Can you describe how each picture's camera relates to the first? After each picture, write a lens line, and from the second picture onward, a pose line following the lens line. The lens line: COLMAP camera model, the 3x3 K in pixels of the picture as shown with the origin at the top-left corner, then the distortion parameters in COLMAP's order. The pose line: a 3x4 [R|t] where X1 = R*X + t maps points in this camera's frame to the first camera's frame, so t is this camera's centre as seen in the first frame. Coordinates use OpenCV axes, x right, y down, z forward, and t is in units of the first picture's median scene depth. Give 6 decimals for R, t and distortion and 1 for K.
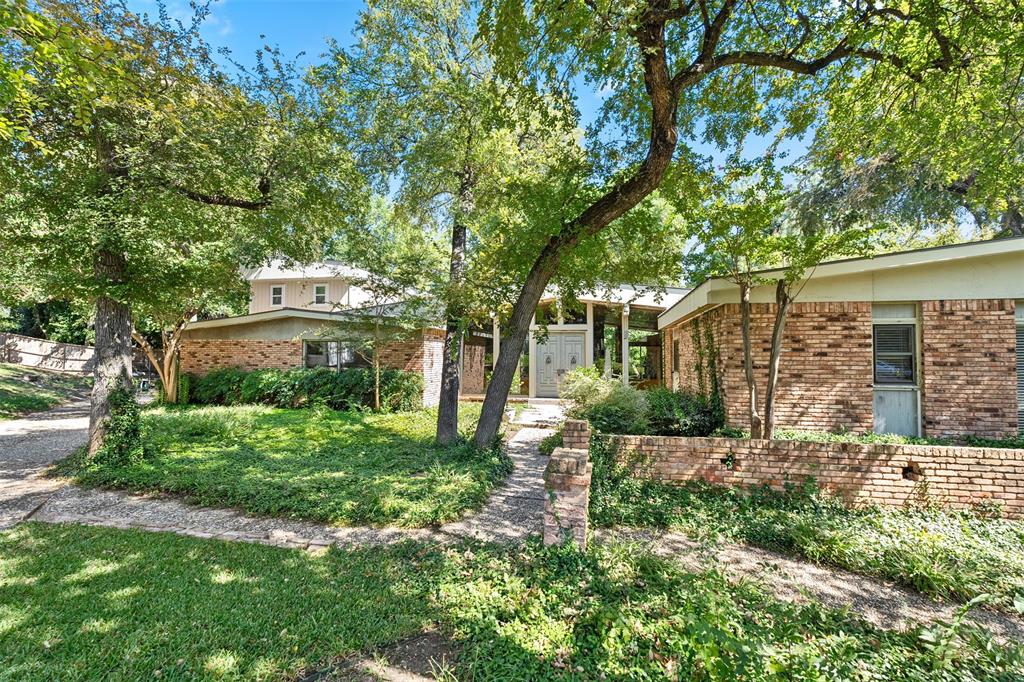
lens RADIAL K [[438.5, 0, 494.1], [0, 438.5, 342.1], [0, 0, 1]] dist [-0.001540, -0.000304]
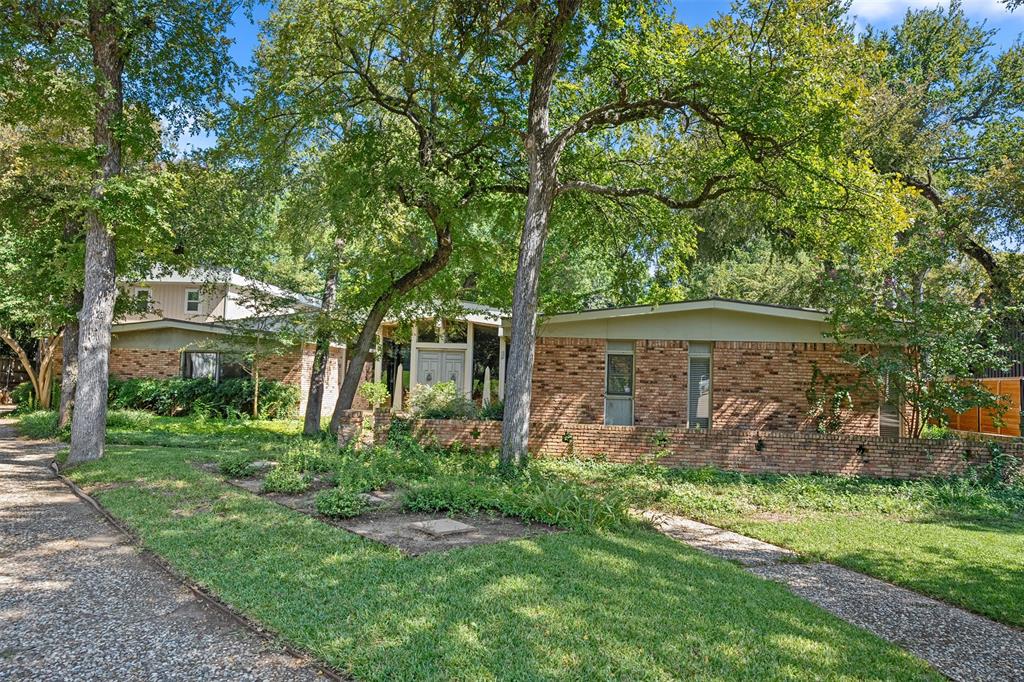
lens RADIAL K [[676.3, 0, 512.0], [0, 676.3, 341.0], [0, 0, 1]] dist [-0.003071, -0.000288]
pose [[0.993016, 0.032877, 0.113308, 0.172867], [-0.030006, 0.999186, -0.026954, -0.008634], [-0.114102, 0.023366, 0.993194, -0.753947]]
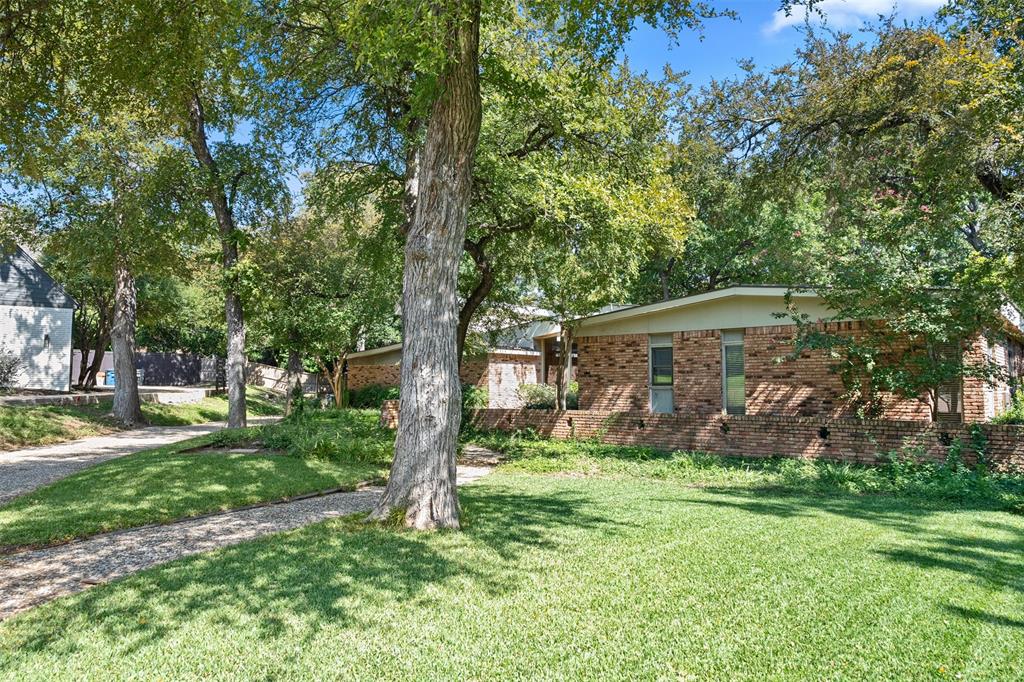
lens RADIAL K [[748.5, 0, 512.0], [0, 748.5, 341.0], [0, 0, 1]] dist [-0.010126, -0.001755]
pose [[0.876337, -0.034993, -0.480426, 1.052360], [0.021343, 0.999199, -0.033848, 0.009760], [0.481226, 0.019409, 0.876382, -0.983071]]
